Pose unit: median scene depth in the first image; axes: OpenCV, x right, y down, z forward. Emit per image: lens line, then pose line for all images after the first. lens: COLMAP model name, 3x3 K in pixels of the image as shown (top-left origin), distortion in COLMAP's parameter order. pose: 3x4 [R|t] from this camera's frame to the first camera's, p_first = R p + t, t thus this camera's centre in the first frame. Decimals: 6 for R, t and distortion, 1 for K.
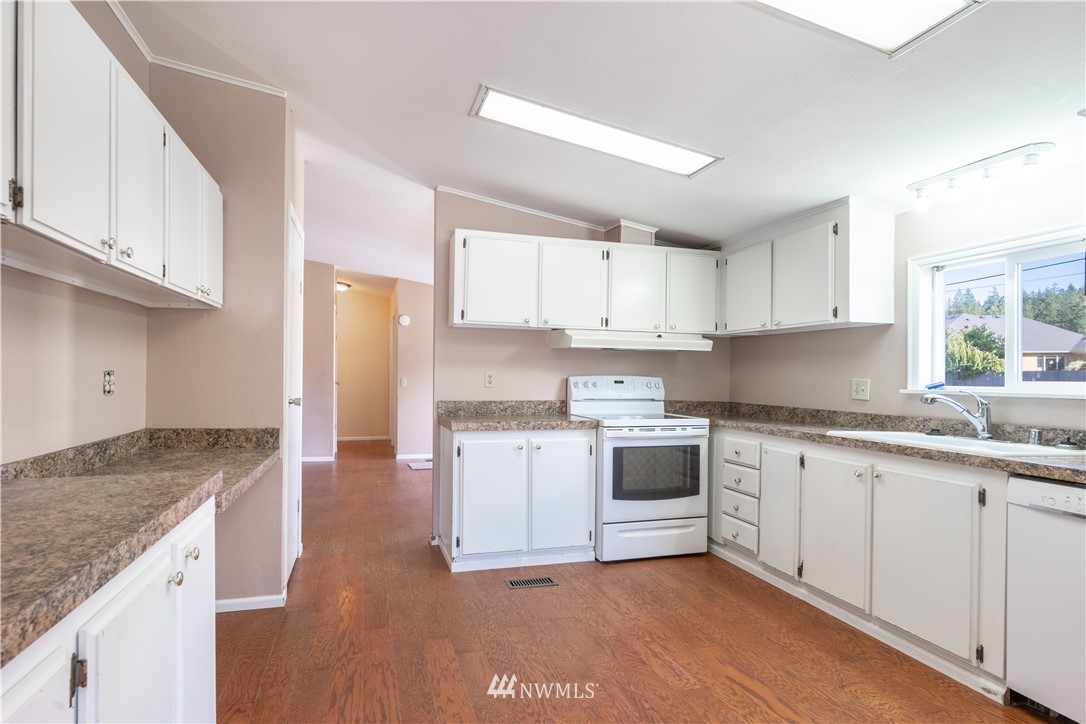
lens RADIAL K [[559.5, 0, 504.2], [0, 559.5, 375.9], [0, 0, 1]] dist [0.000427, 0.000325]
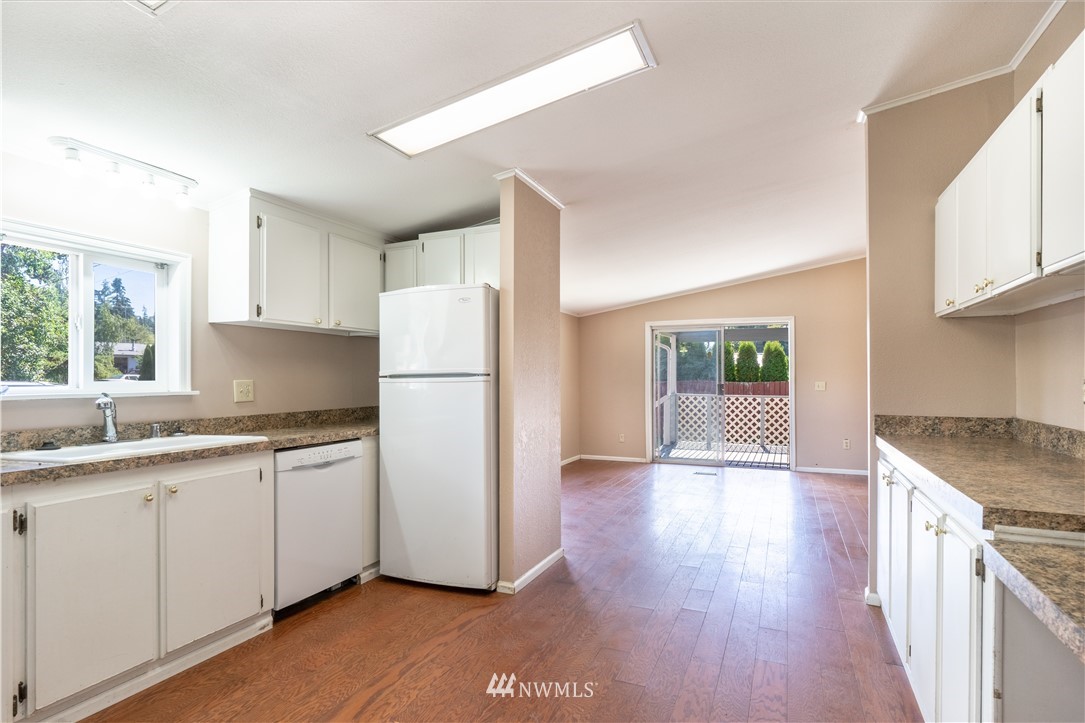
lens RADIAL K [[573.7, 0, 540.4], [0, 573.7, 378.9], [0, 0, 1]] dist [0.001541, 0.001106]
pose [[-0.791085, -0.009221, 0.611636, -0.242520], [-0.003827, 0.999941, 0.010125, -0.006566], [-0.611694, 0.005669, -0.791074, 0.964036]]
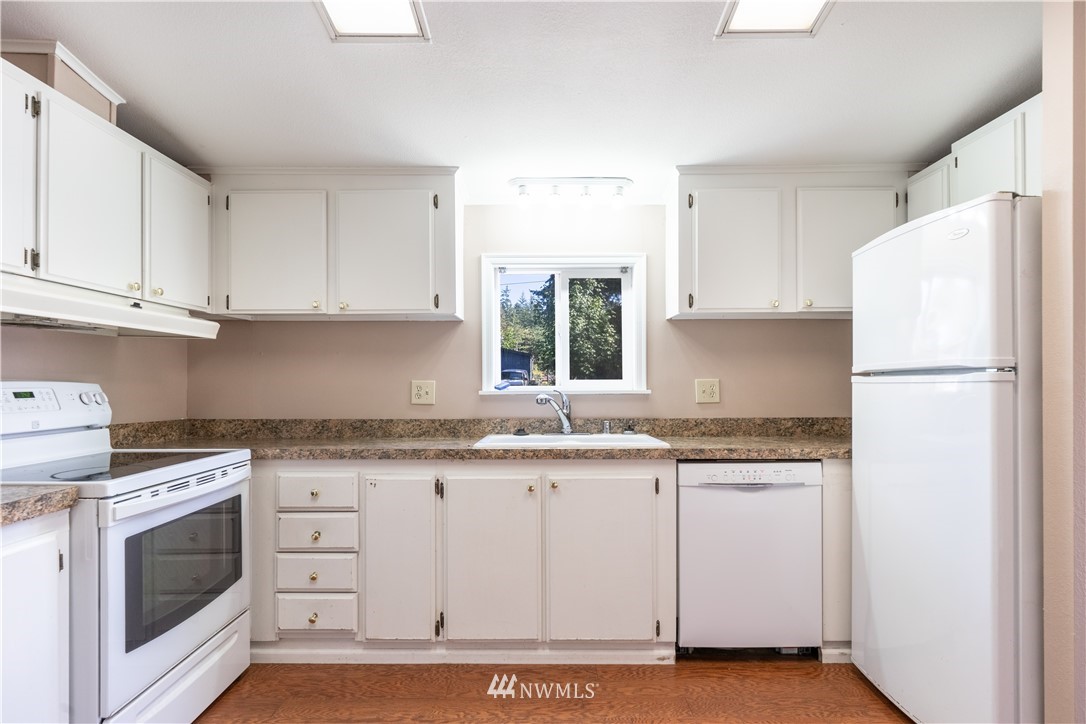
lens RADIAL K [[563.5, 0, 541.4], [0, 563.5, 379.8], [0, 0, 1]] dist [-0.005453, -0.000953]
pose [[0.251200, -0.011959, 0.967861, -0.159819], [0.009102, 0.999909, 0.009993, -0.002784], [-0.967892, 0.006299, 0.251286, 0.558801]]
